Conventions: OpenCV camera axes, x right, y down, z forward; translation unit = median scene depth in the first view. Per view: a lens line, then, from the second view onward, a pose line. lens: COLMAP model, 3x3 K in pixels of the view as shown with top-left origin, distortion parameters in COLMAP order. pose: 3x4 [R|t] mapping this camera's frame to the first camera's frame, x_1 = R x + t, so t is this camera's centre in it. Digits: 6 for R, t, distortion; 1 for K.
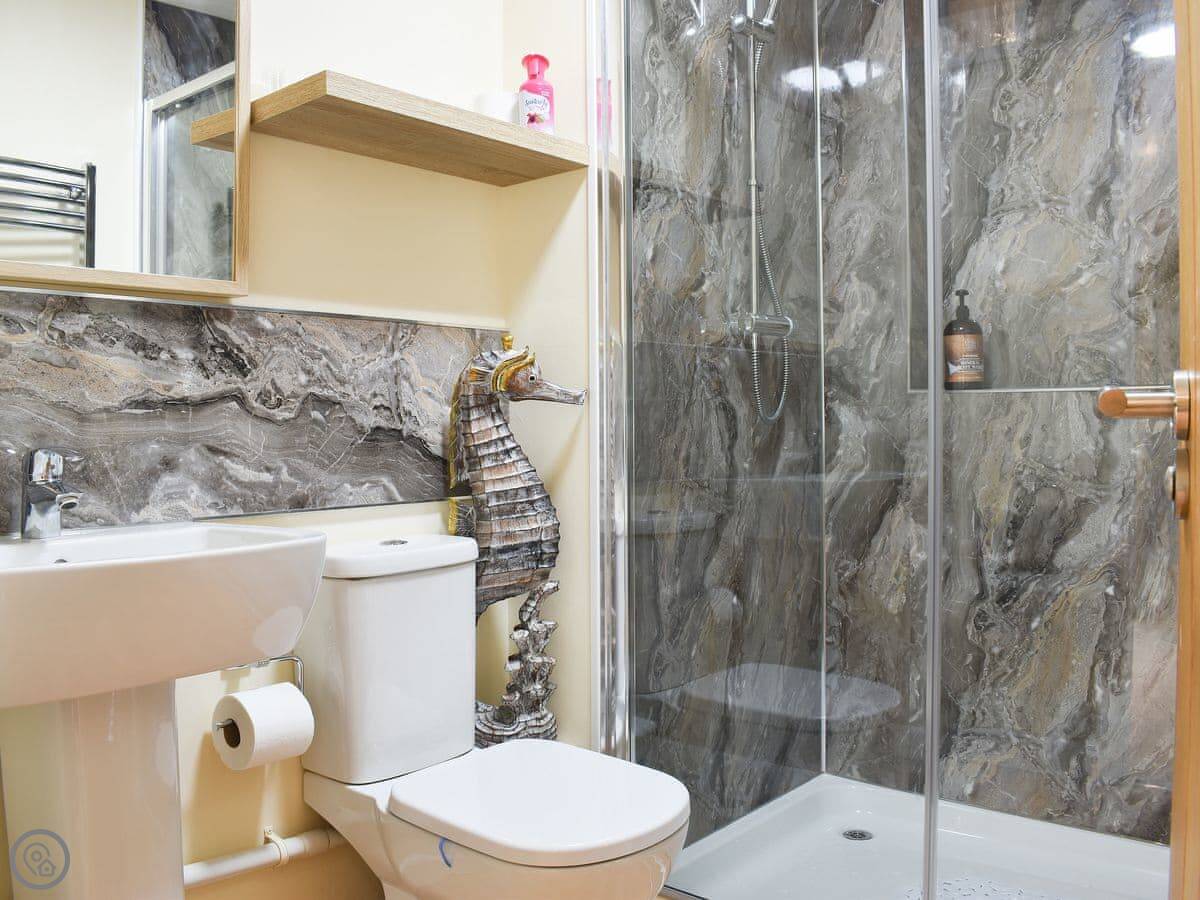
lens RADIAL K [[1051.8, 0, 599.7], [0, 1051.8, 446.1], [0, 0, 1]] dist [-0.090920, 0.010323]
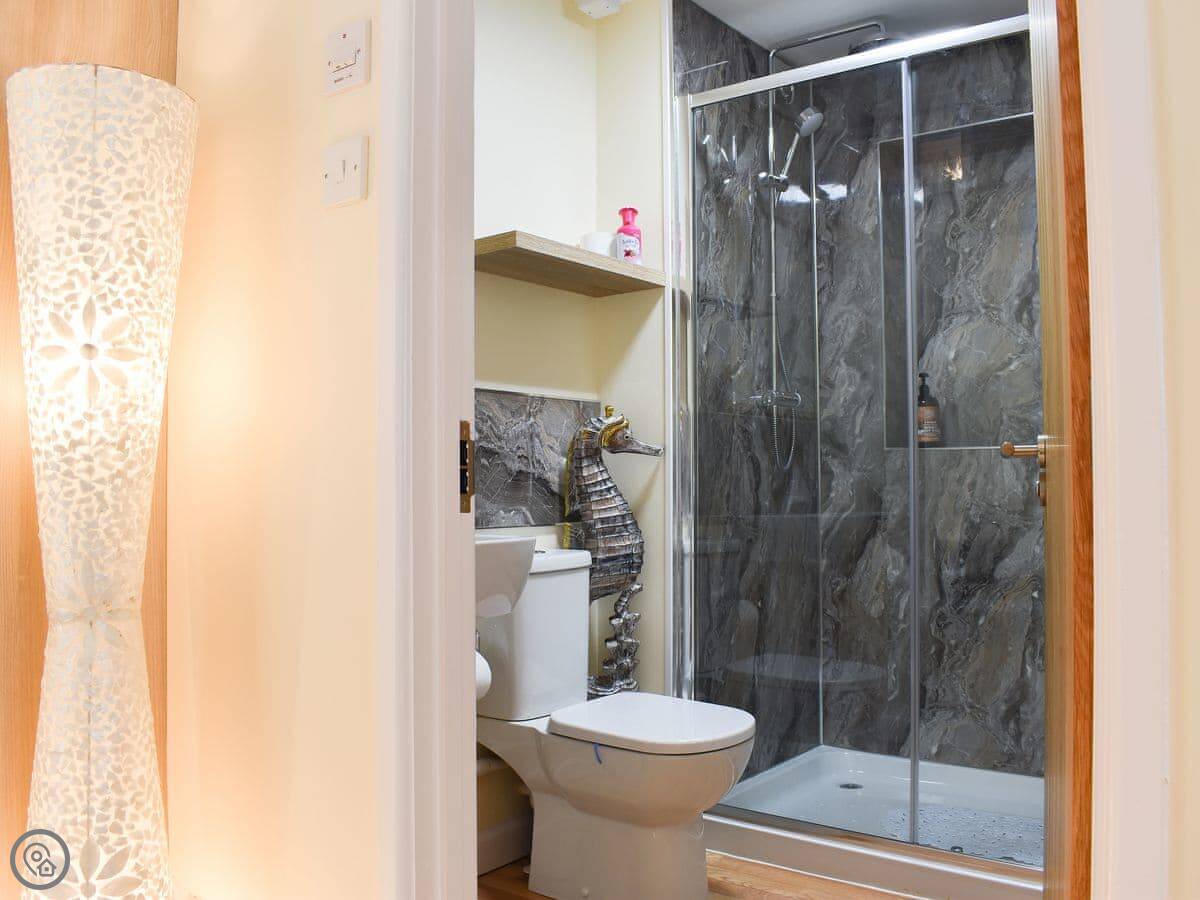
lens RADIAL K [[1051.8, 0, 597.8], [0, 1051.8, 450.2], [0, 0, 1]] dist [-0.090920, 0.010323]
pose [[0.998858, 0.005957, 0.047404, -0.145356], [-0.003381, 0.998522, -0.054243, 0.025131], [-0.047657, 0.054021, 0.997402, -0.341064]]
